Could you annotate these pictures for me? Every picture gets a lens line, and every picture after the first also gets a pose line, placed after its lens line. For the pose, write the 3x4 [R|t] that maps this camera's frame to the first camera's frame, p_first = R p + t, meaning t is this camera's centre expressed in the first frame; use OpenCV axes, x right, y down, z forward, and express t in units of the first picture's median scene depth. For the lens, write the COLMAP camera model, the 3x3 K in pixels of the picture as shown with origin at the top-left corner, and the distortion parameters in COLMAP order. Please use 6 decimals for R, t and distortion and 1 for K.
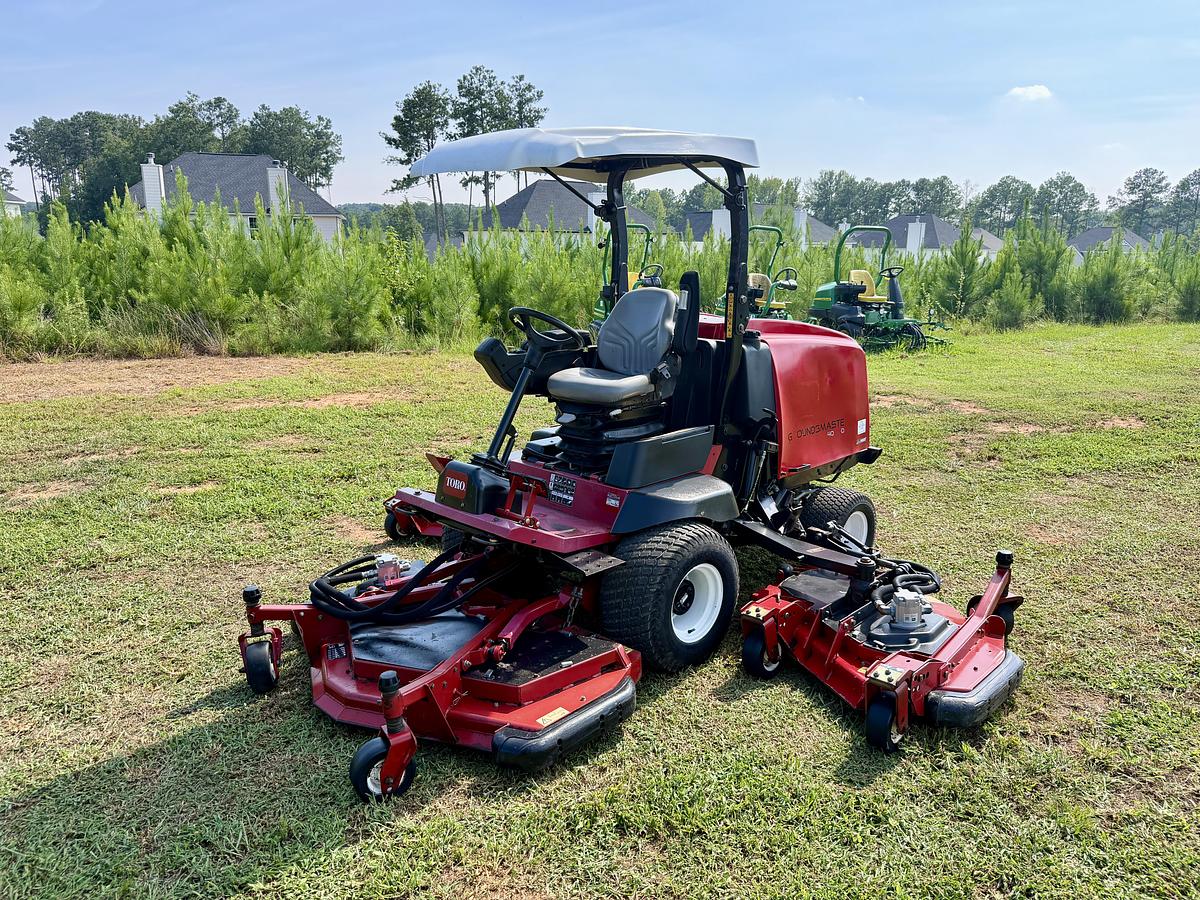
lens RADIAL K [[871.5, 0, 608.9], [0, 871.5, 452.6], [0, 0, 1]] dist [0.009718, -0.022948]
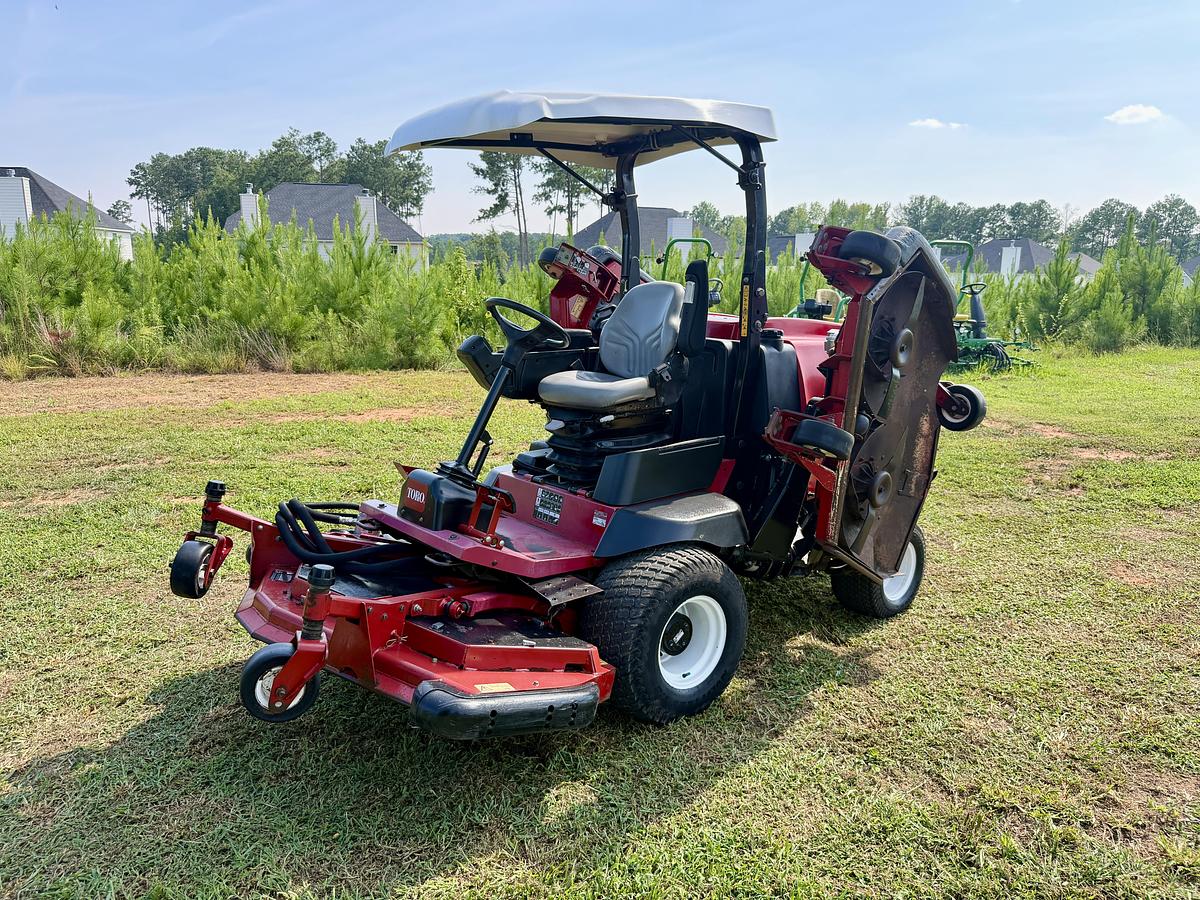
lens RADIAL K [[870.9, 0, 604.2], [0, 870.9, 447.7], [0, 0, 1]] dist [-0.003693, -0.006789]
pose [[0.994797, 0.016834, -0.100480, 0.028905], [-0.020397, 0.999195, -0.034534, 0.004086], [0.099817, 0.036404, 0.994340, 0.040216]]
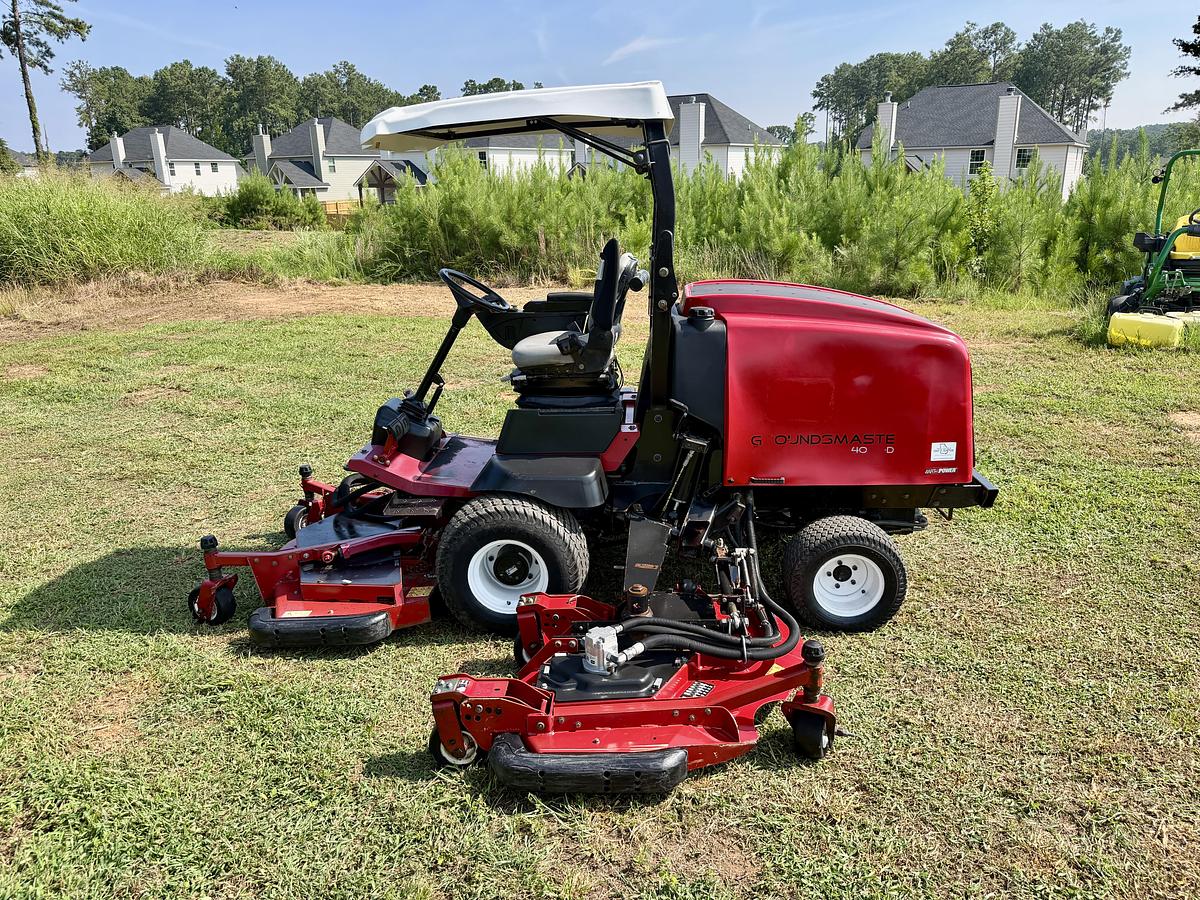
lens RADIAL K [[874.6, 0, 600.0], [0, 874.6, 450.0], [0, 0, 1]] dist [-0.005311, -0.004080]
pose [[0.664091, 0.199285, -0.720603, 0.253175], [-0.147653, 0.979797, 0.134893, -0.035275], [0.732927, 0.016818, 0.680099, 0.116799]]
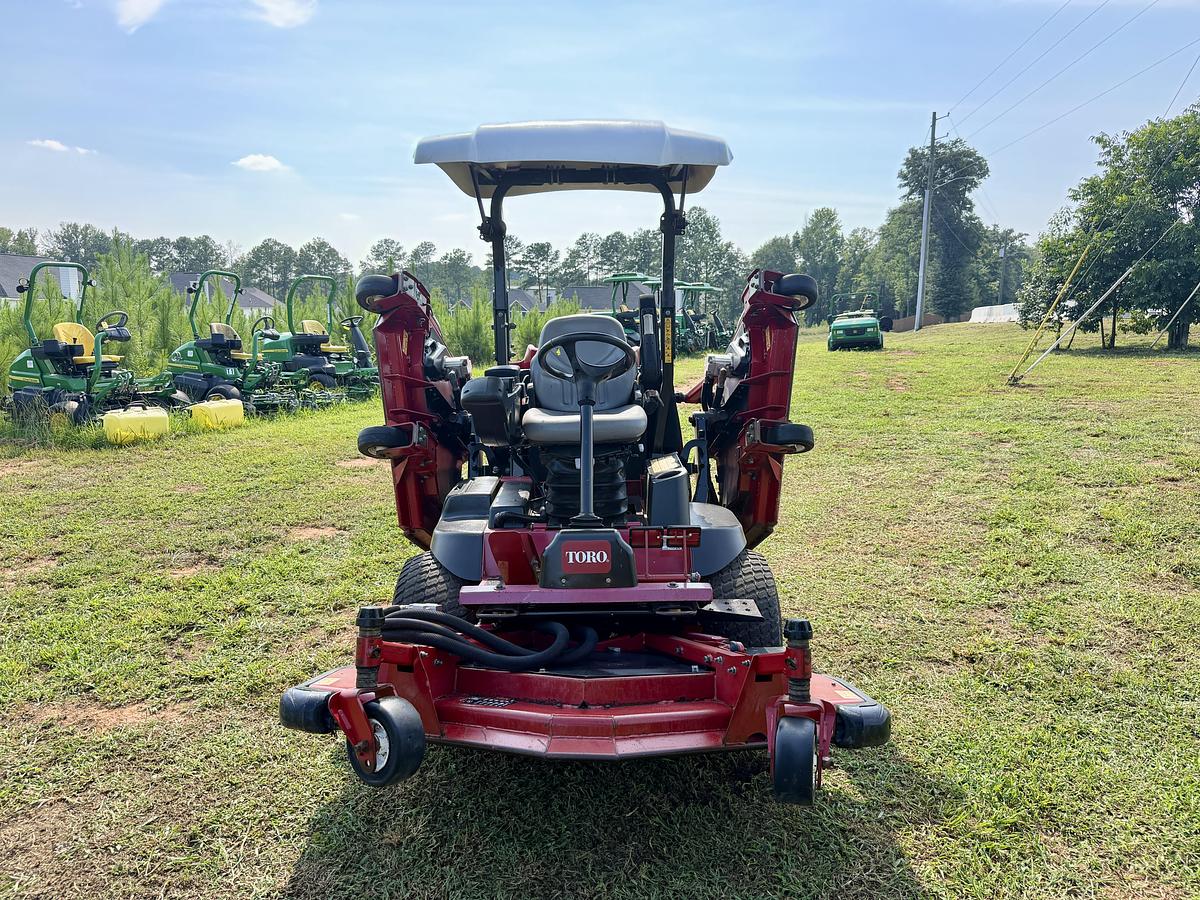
lens RADIAL K [[882.2, 0, 600.0], [0, 882.2, 450.0], [0, 0, 1]] dist [-0.032440, -0.000819]
pose [[0.704295, -0.110563, 0.701245, -0.200621], [0.159470, 0.987193, -0.004515, -0.014407], [-0.691765, 0.115007, 0.712906, 0.120850]]
